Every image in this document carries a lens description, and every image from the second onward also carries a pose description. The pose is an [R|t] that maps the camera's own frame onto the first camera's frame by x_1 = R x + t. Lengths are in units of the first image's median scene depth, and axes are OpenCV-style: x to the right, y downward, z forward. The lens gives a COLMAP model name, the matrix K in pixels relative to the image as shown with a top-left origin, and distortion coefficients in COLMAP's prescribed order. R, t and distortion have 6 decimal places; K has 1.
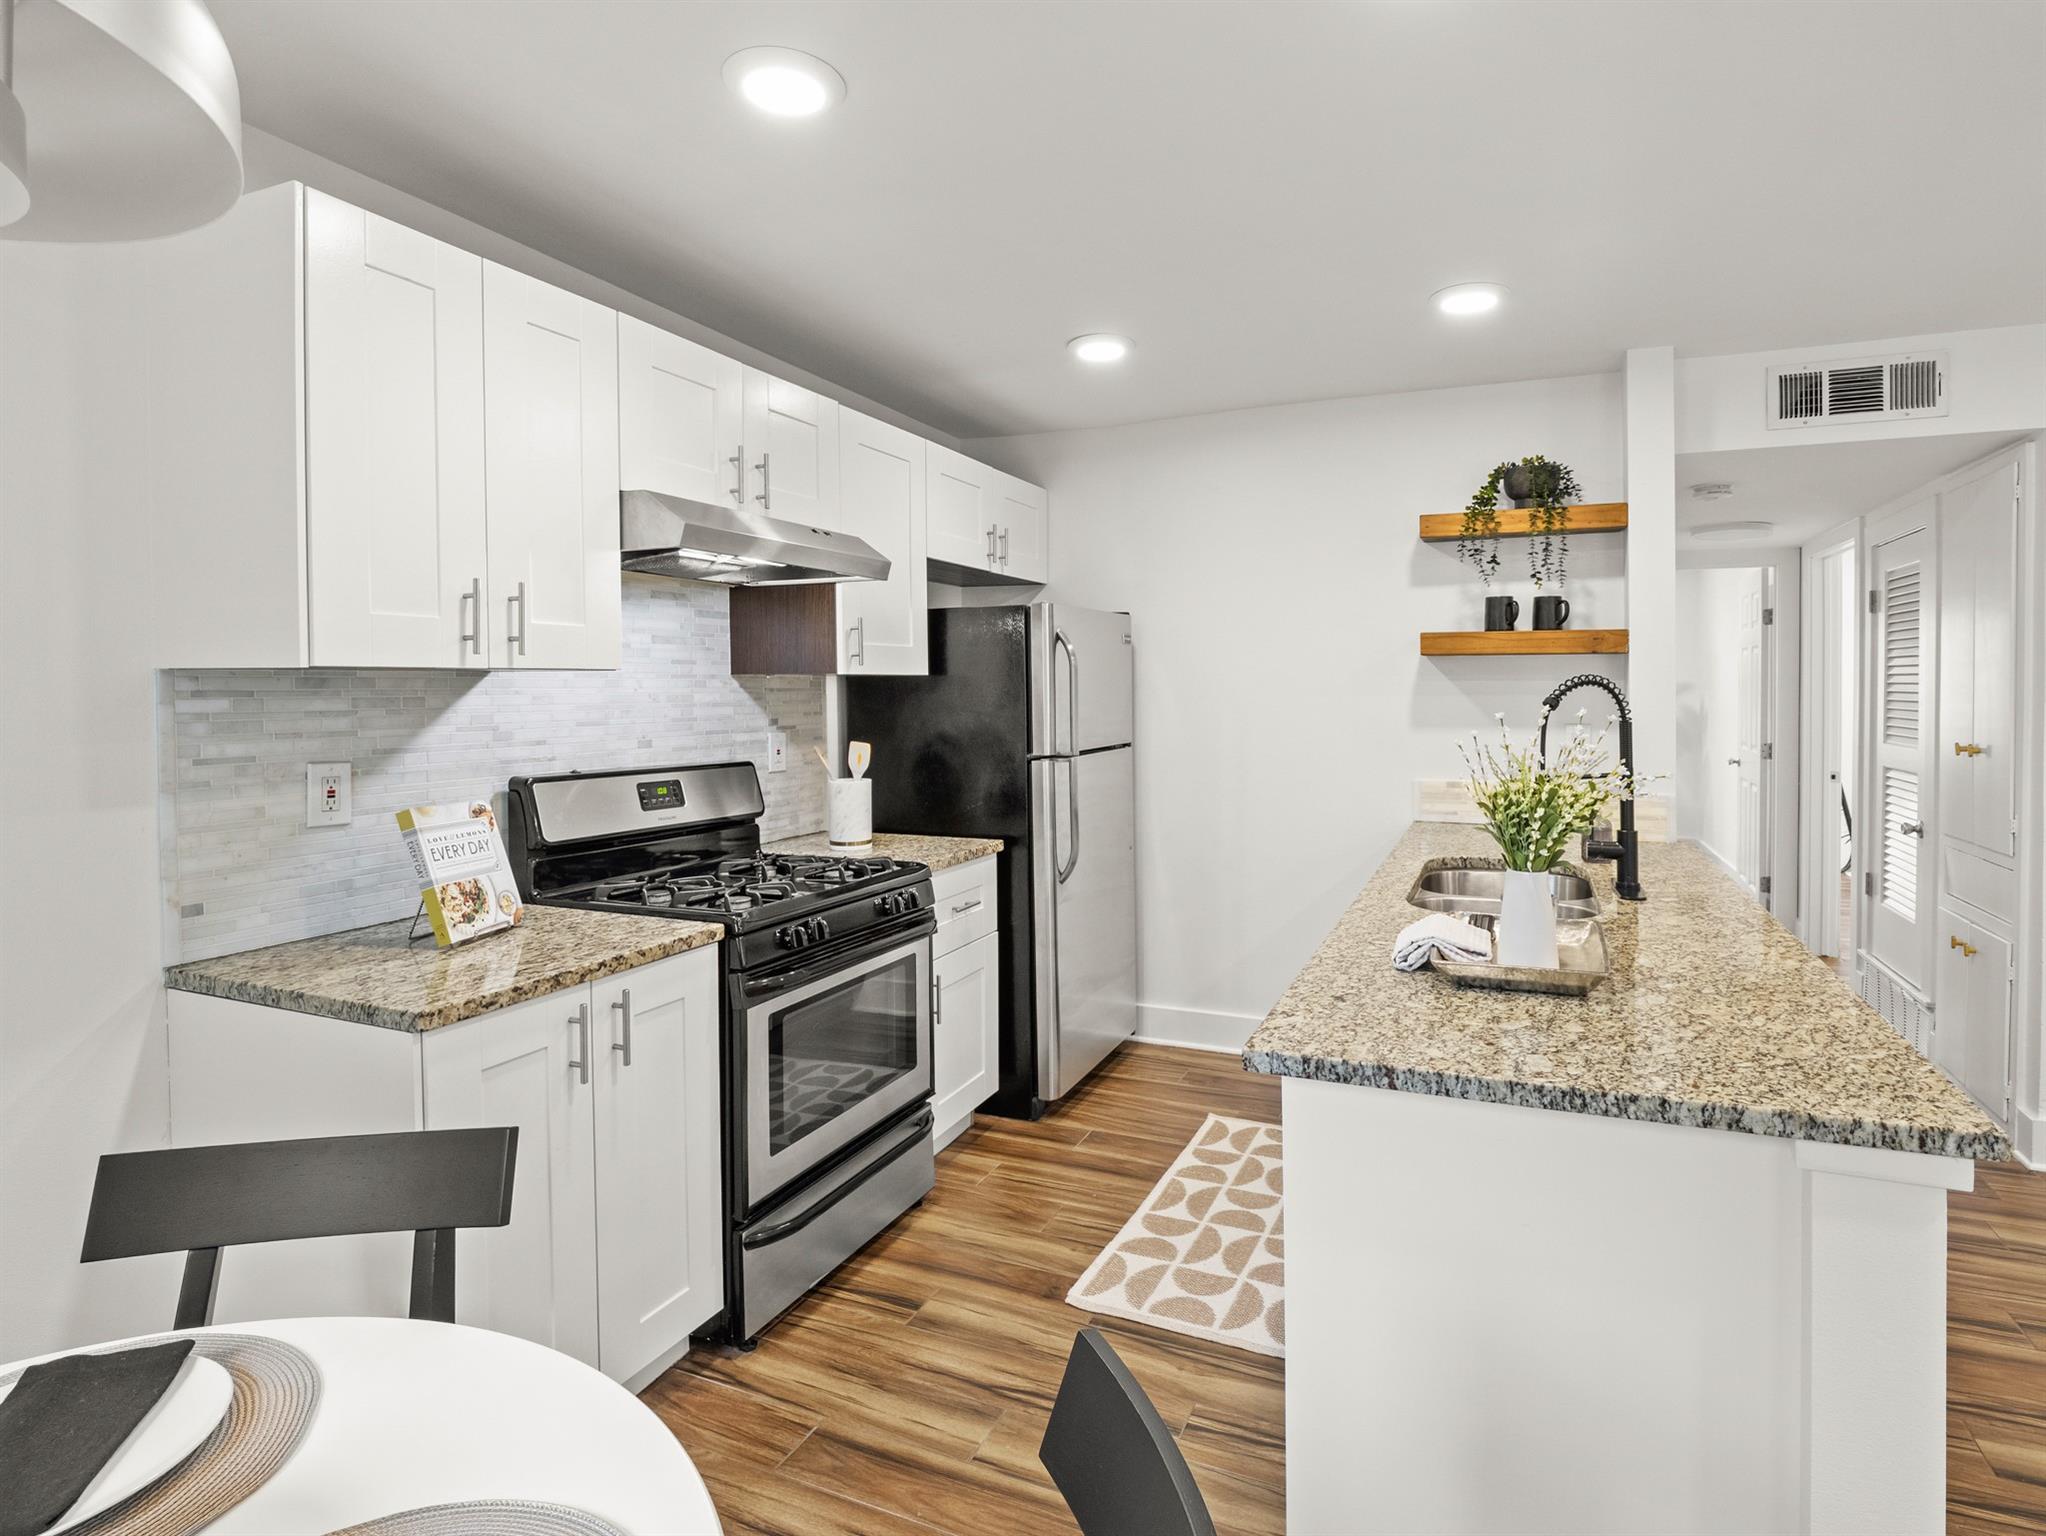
lens RADIAL K [[1020.2, 0, 1085.1], [0, 1020.2, 707.1], [0, 0, 1]] dist [-0.001147, -0.012707]
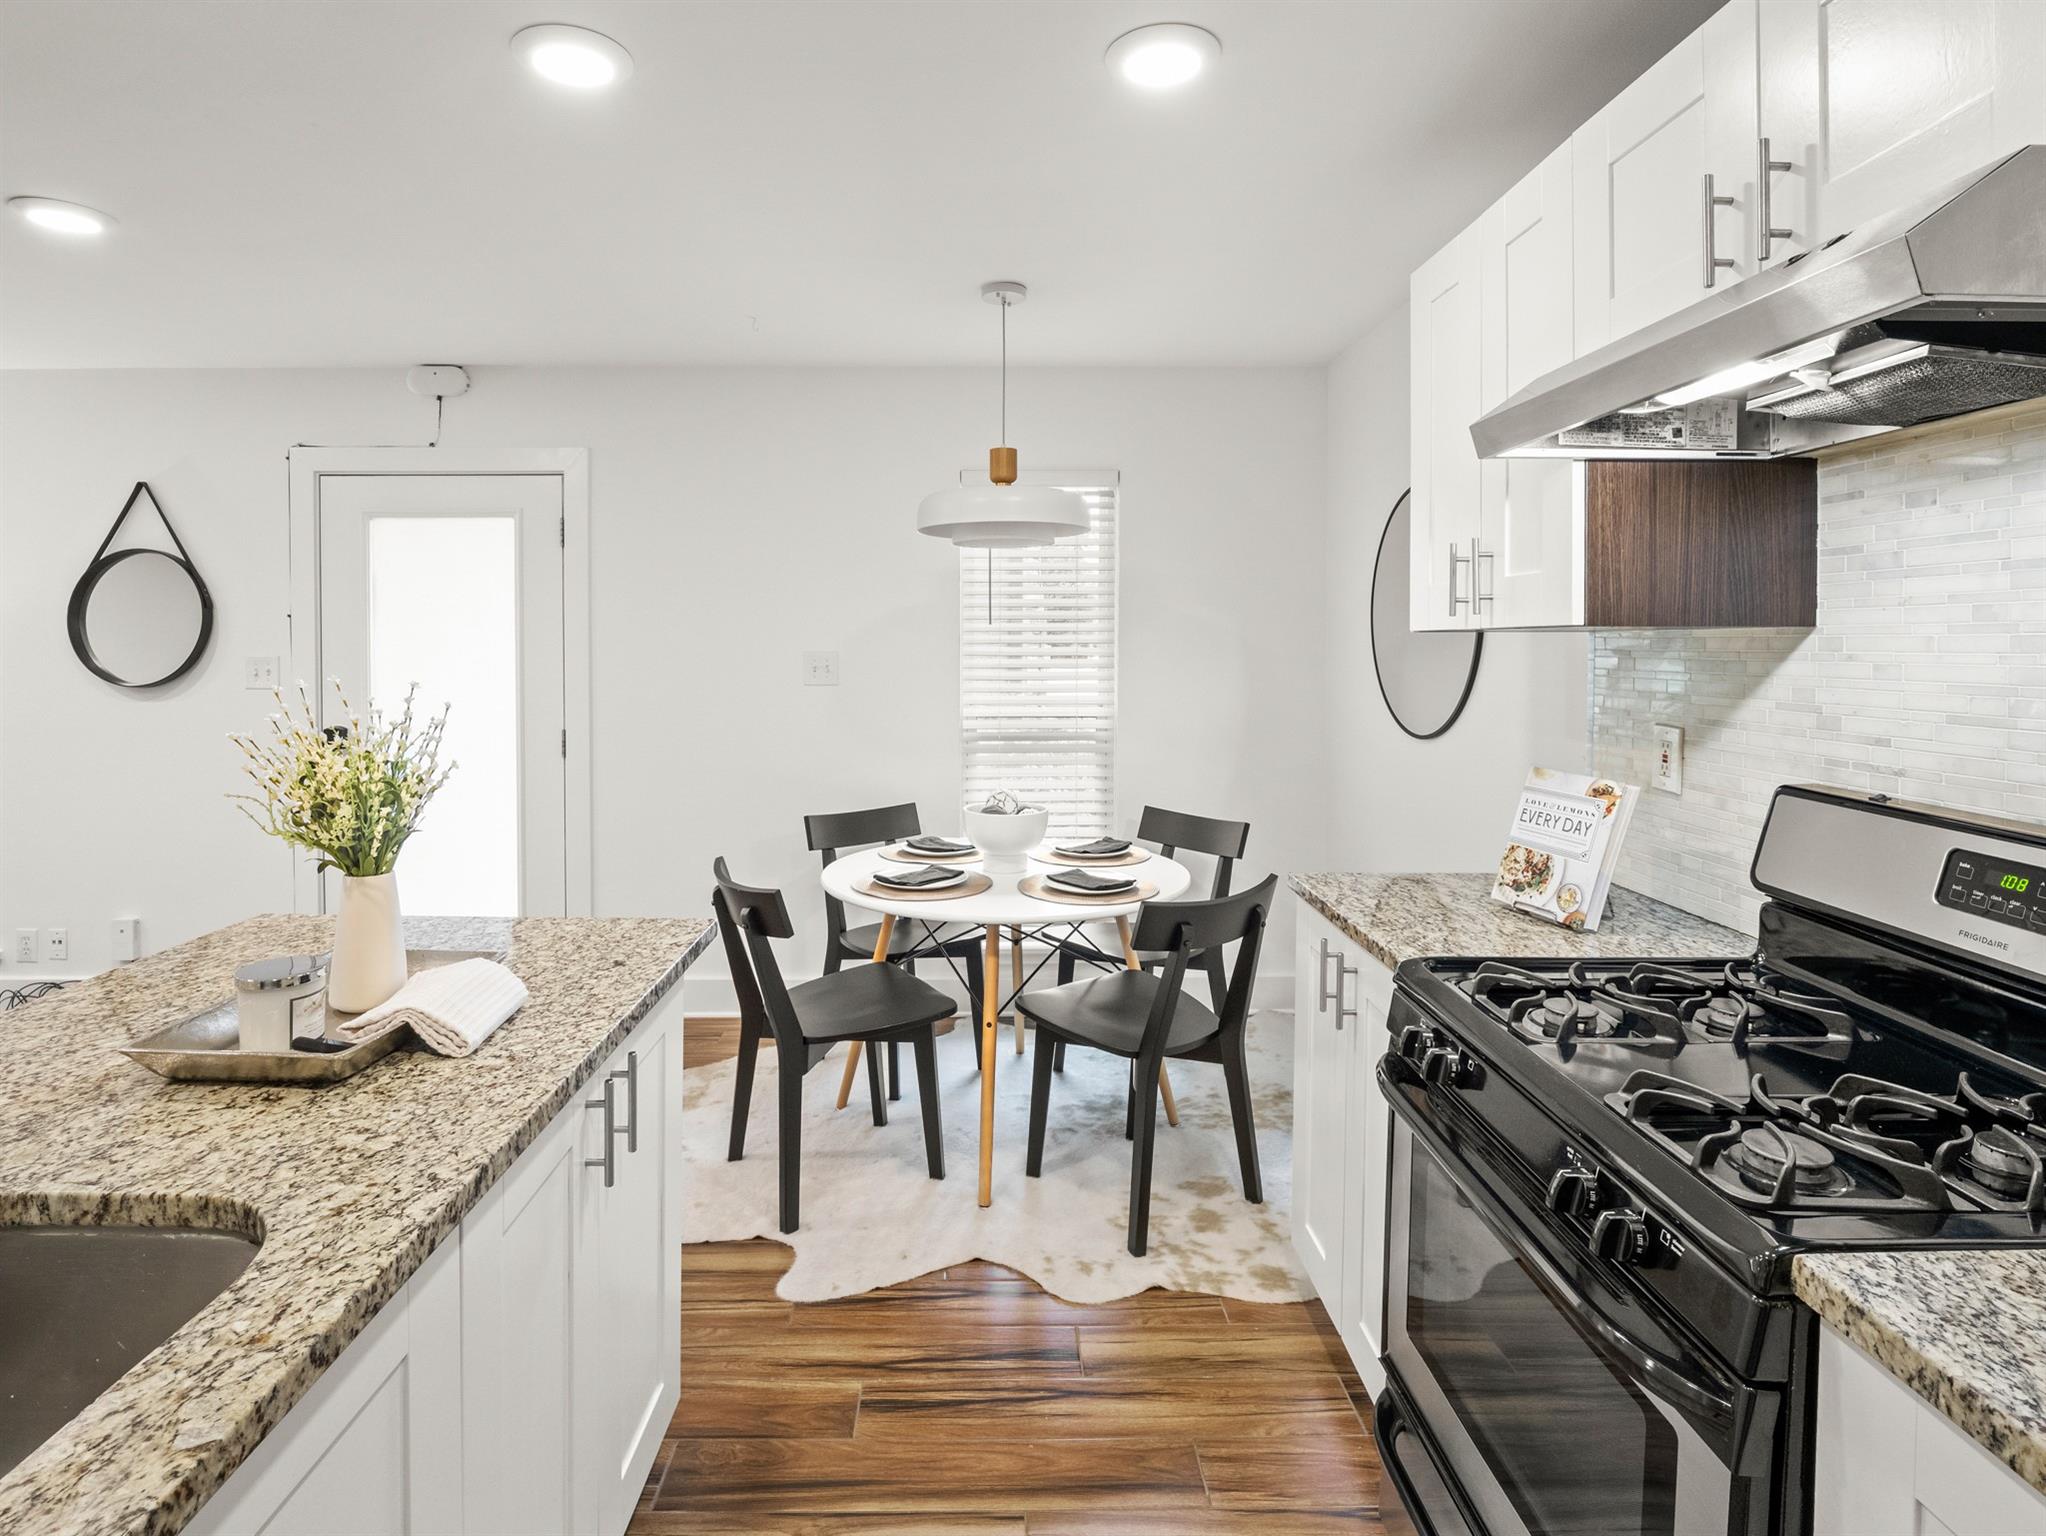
lens RADIAL K [[1051.9, 0, 993.6], [0, 1051.9, 655.0], [0, 0, 1]] dist [-0.013194, -0.000229]
pose [[-0.919623, 0.006077, -0.392754, 0.215689], [-0.006733, 0.999490, 0.031229, -0.036031], [0.392743, 0.031363, -0.919113, 1.507532]]
